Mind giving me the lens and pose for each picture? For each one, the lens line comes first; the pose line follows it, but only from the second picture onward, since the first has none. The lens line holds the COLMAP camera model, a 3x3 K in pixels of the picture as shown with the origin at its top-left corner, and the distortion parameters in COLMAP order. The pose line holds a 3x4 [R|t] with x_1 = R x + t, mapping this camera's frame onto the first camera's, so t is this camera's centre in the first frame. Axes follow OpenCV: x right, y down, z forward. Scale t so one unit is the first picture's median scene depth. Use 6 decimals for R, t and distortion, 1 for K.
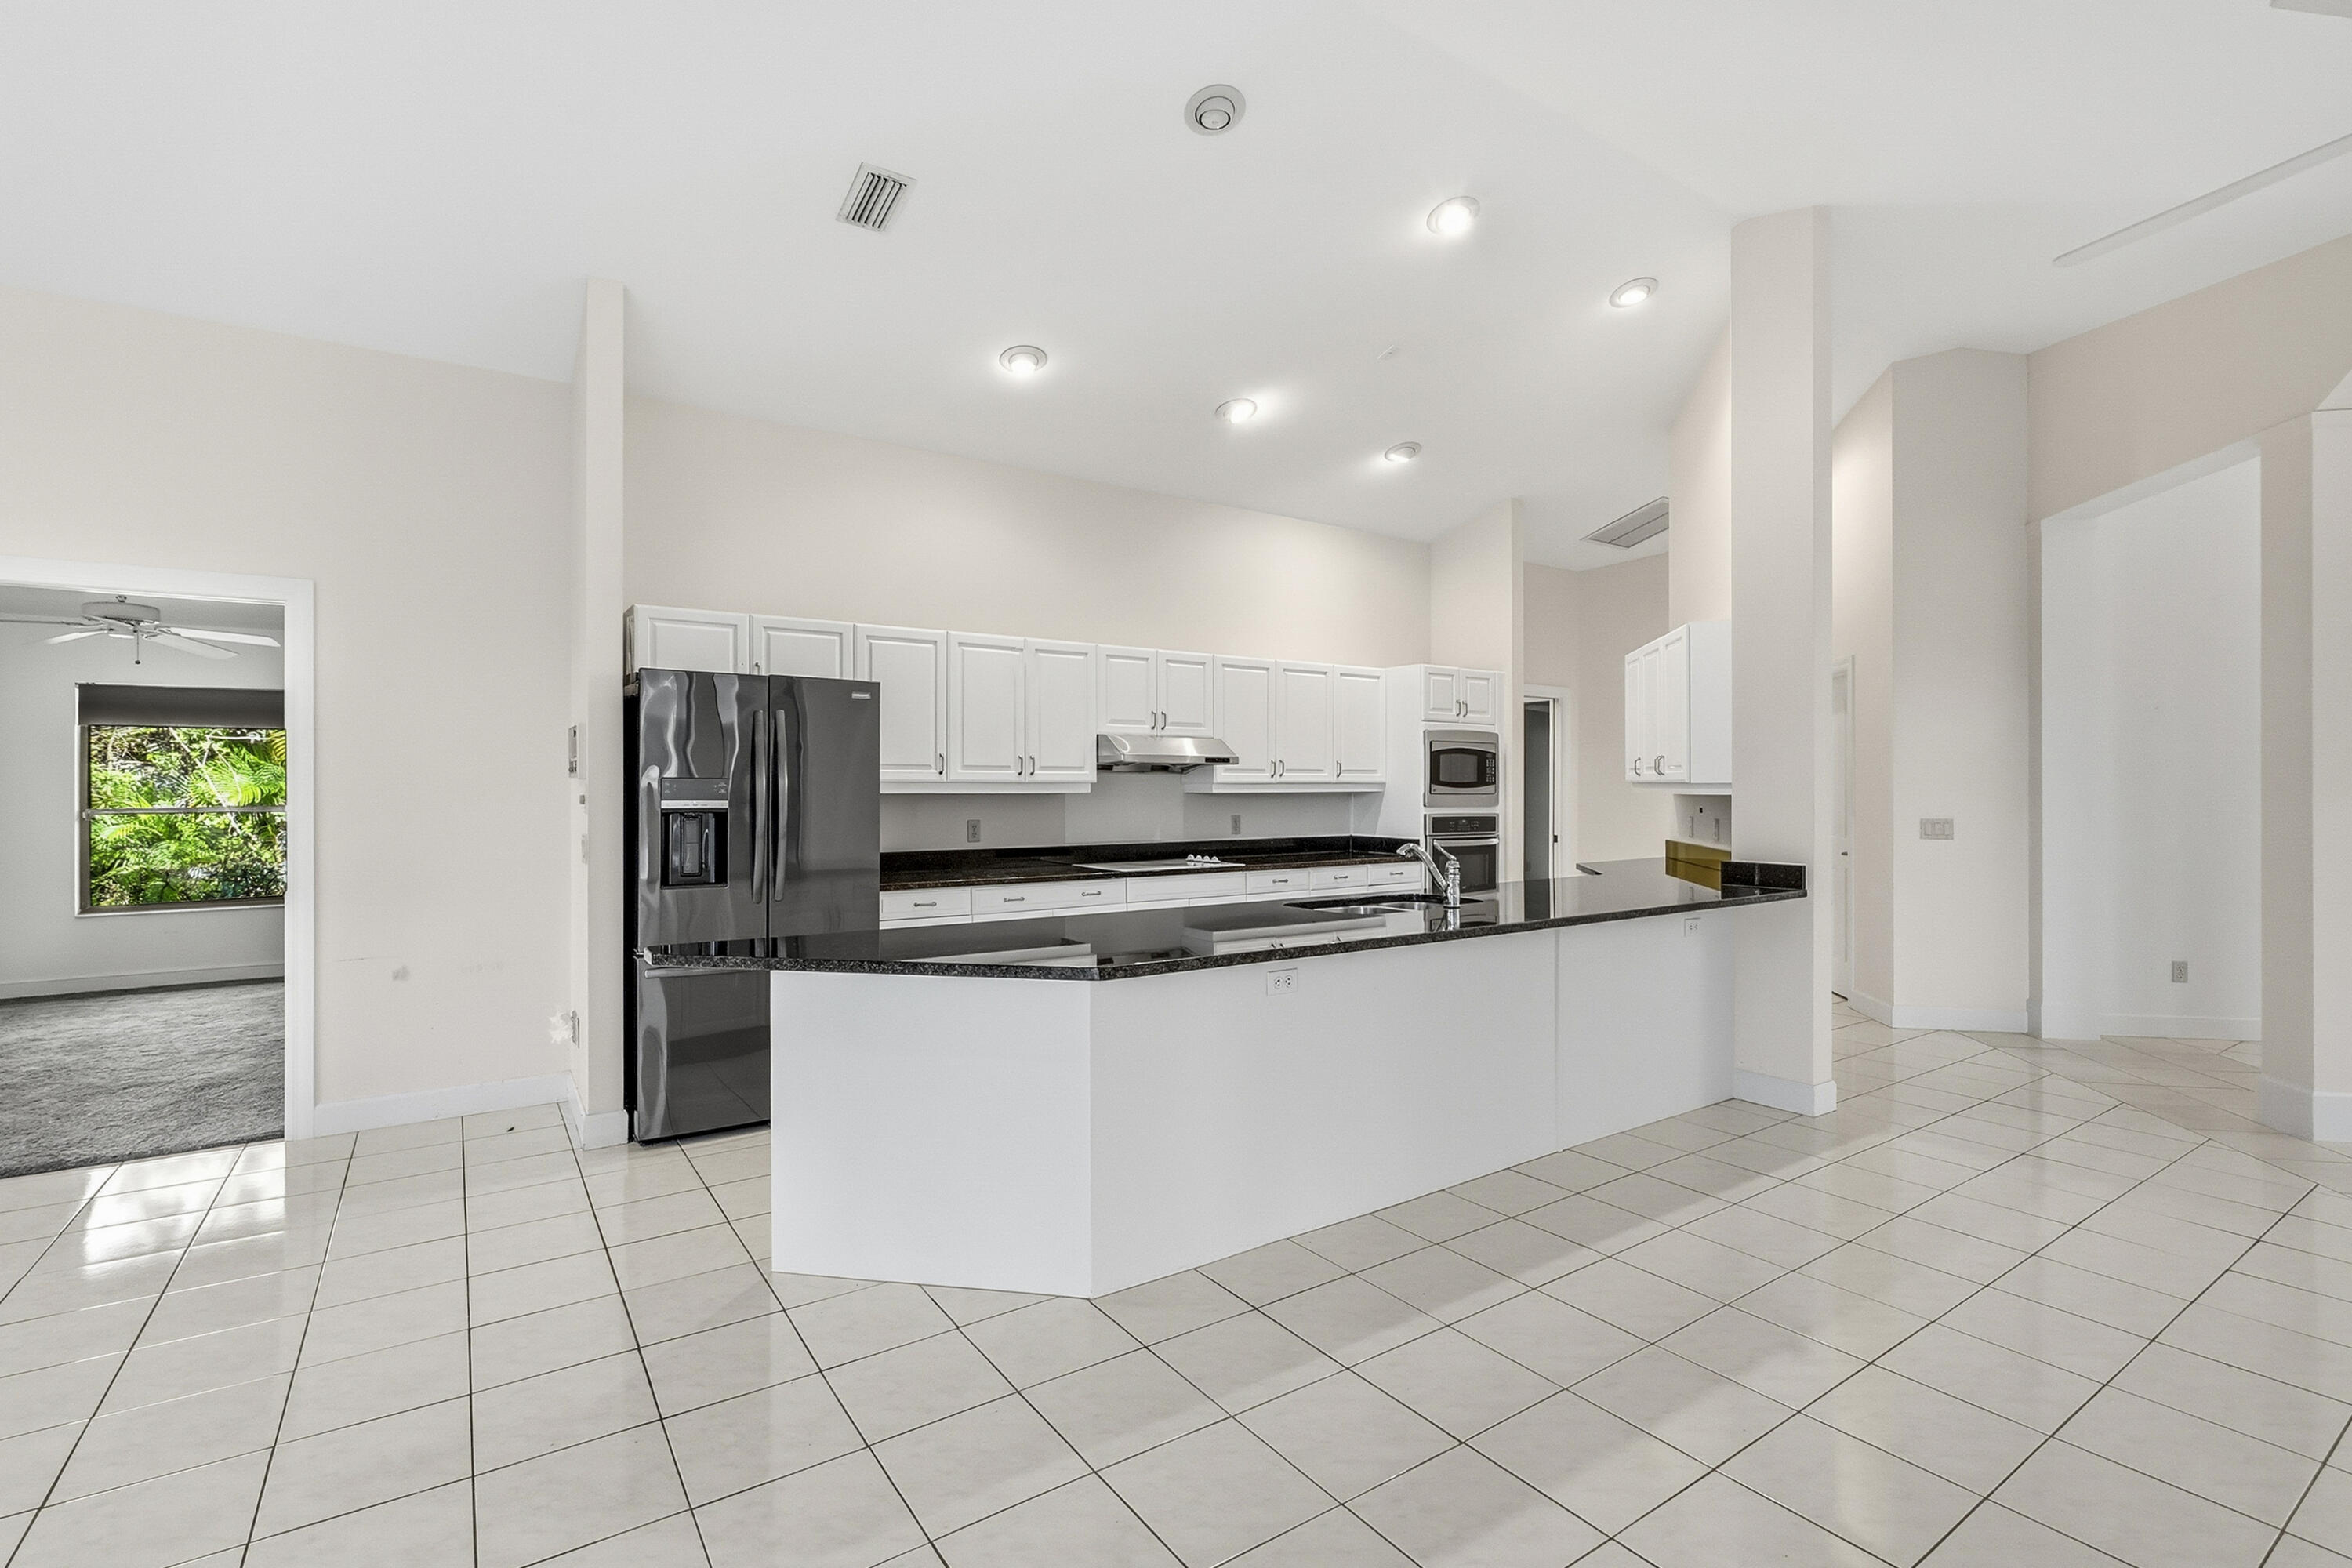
lens RADIAL K [[1070.2, 0, 1176.0], [0, 1070.2, 784.0], [0, 0, 1]] dist [-0.000712, -0.000011]
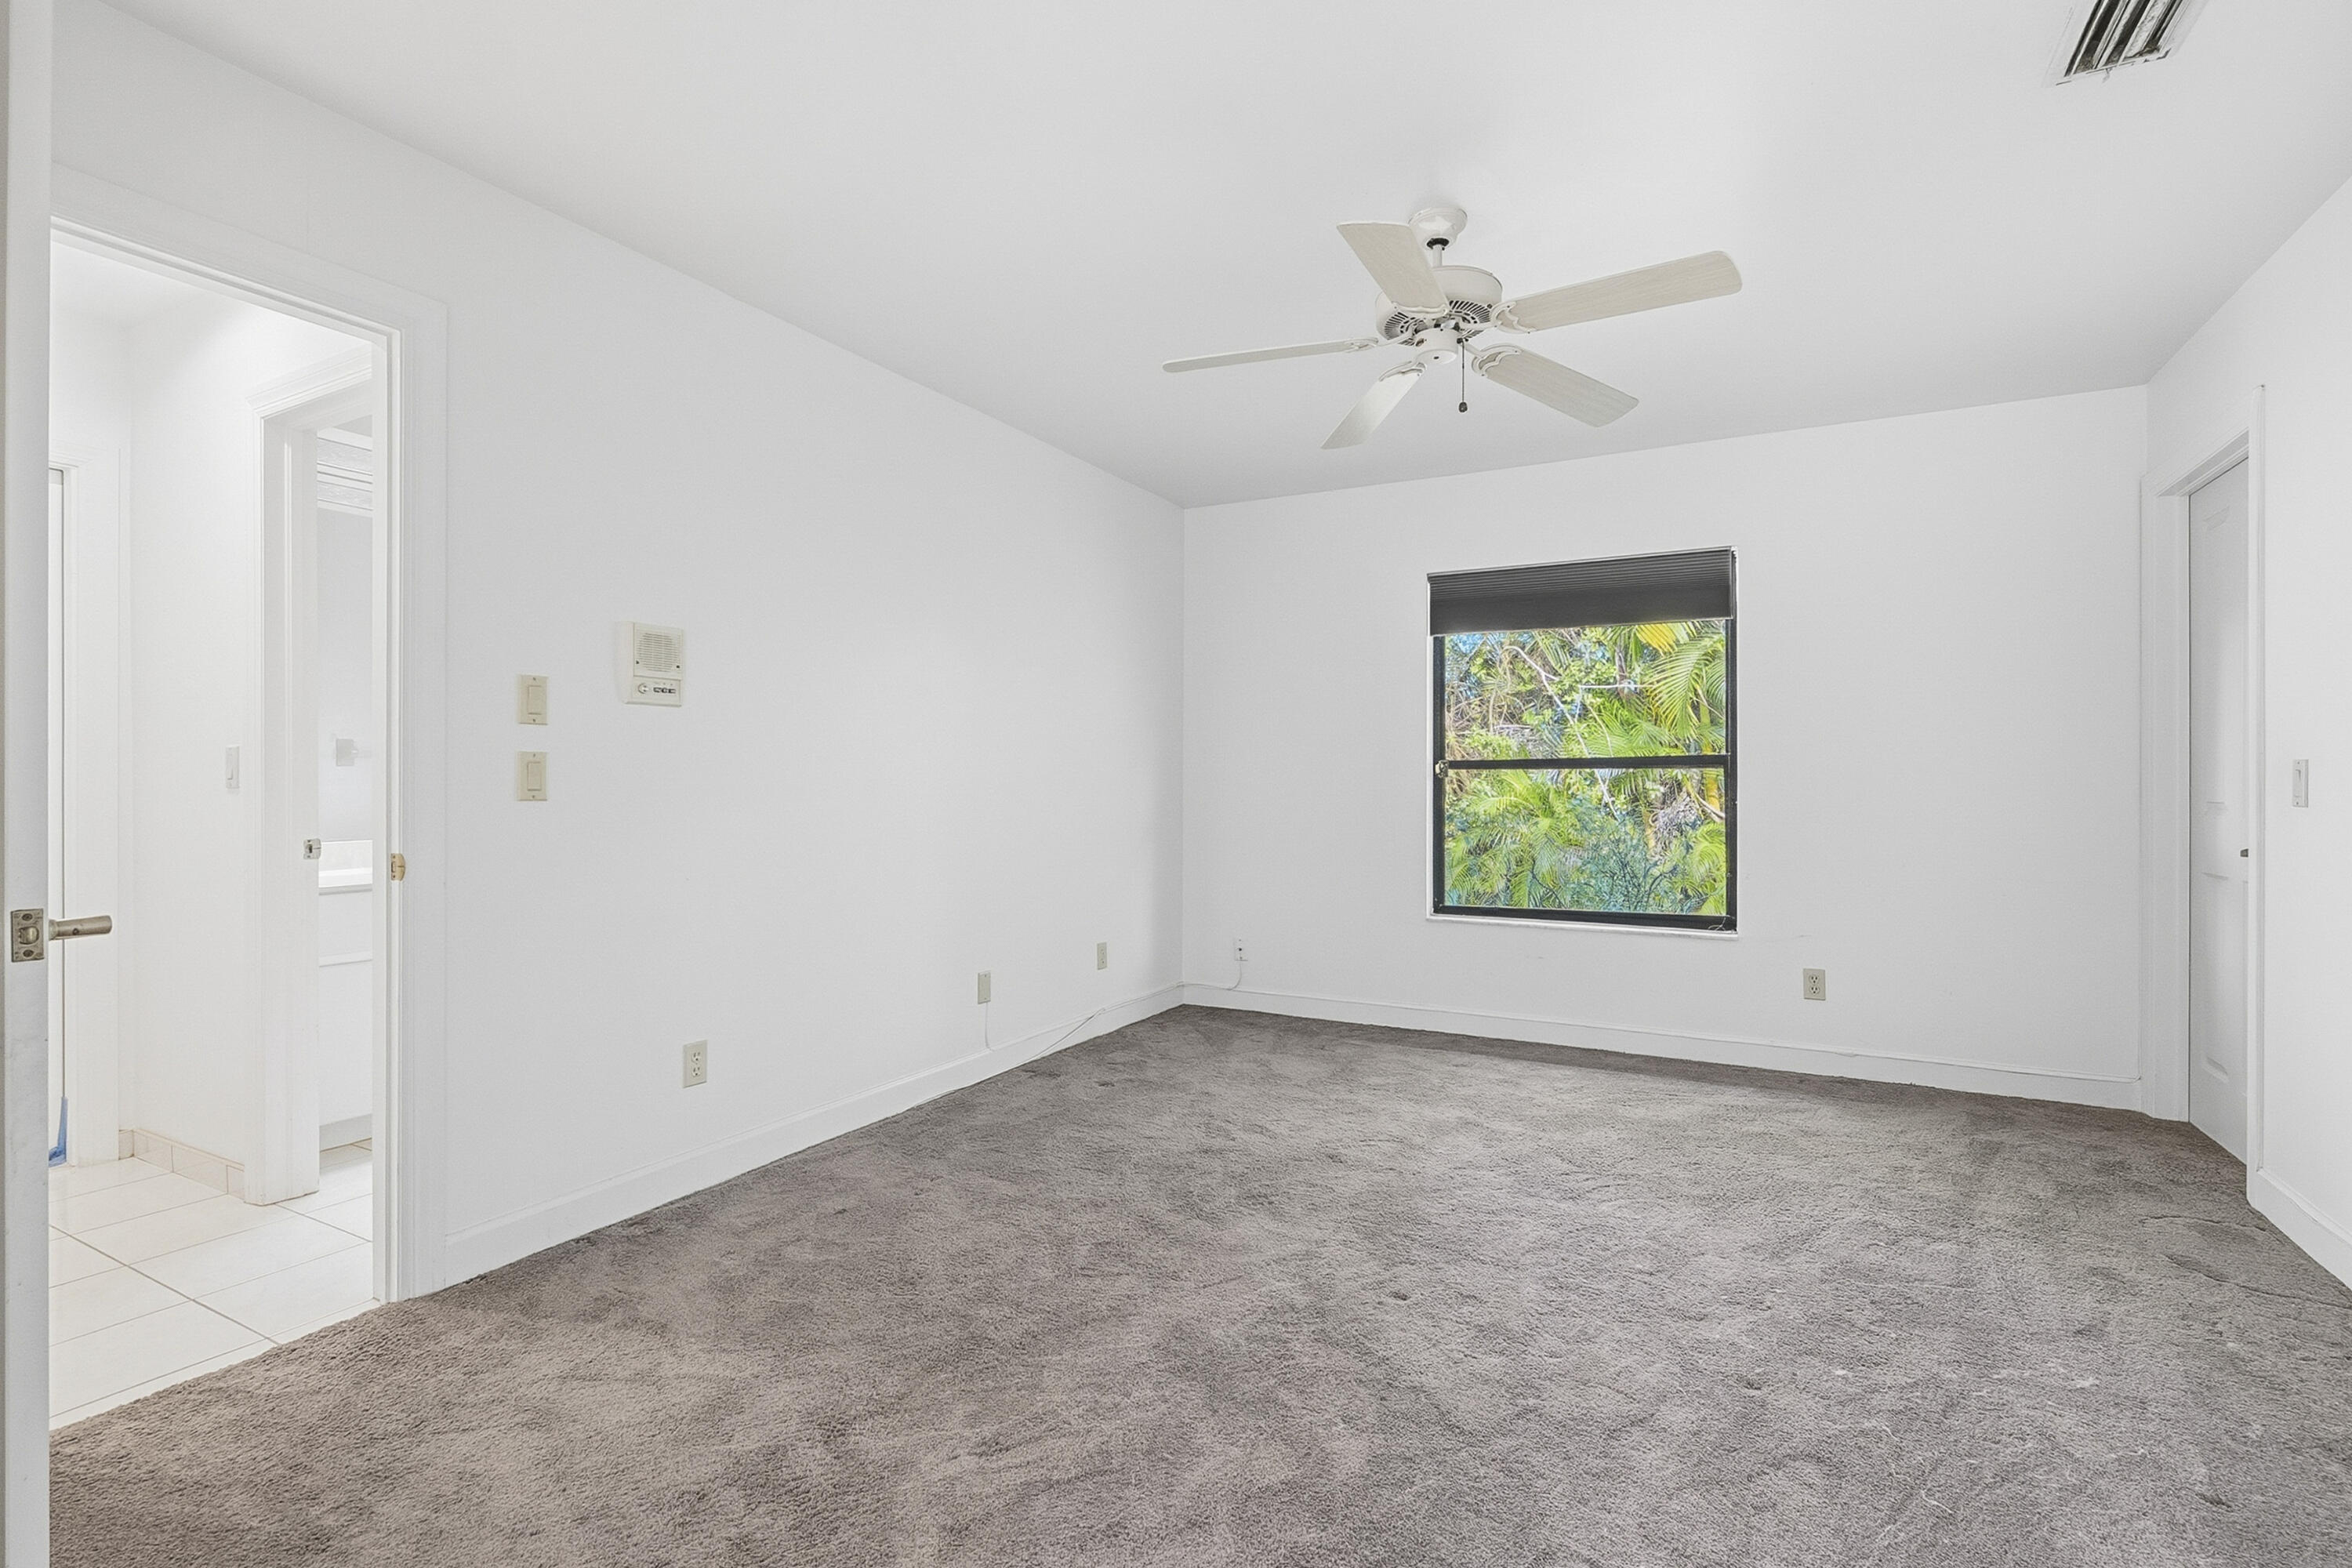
lens RADIAL K [[1070.2, 0, 1176.0], [0, 1070.2, 784.0], [0, 0, 1]] dist [-0.000712, -0.000011]
pose [[0.458004, 0.001622, -0.888949, -0.341744], [0.002578, 0.999992, 0.003153, 0.024706], [0.888947, -0.003736, 0.457996, 0.375530]]
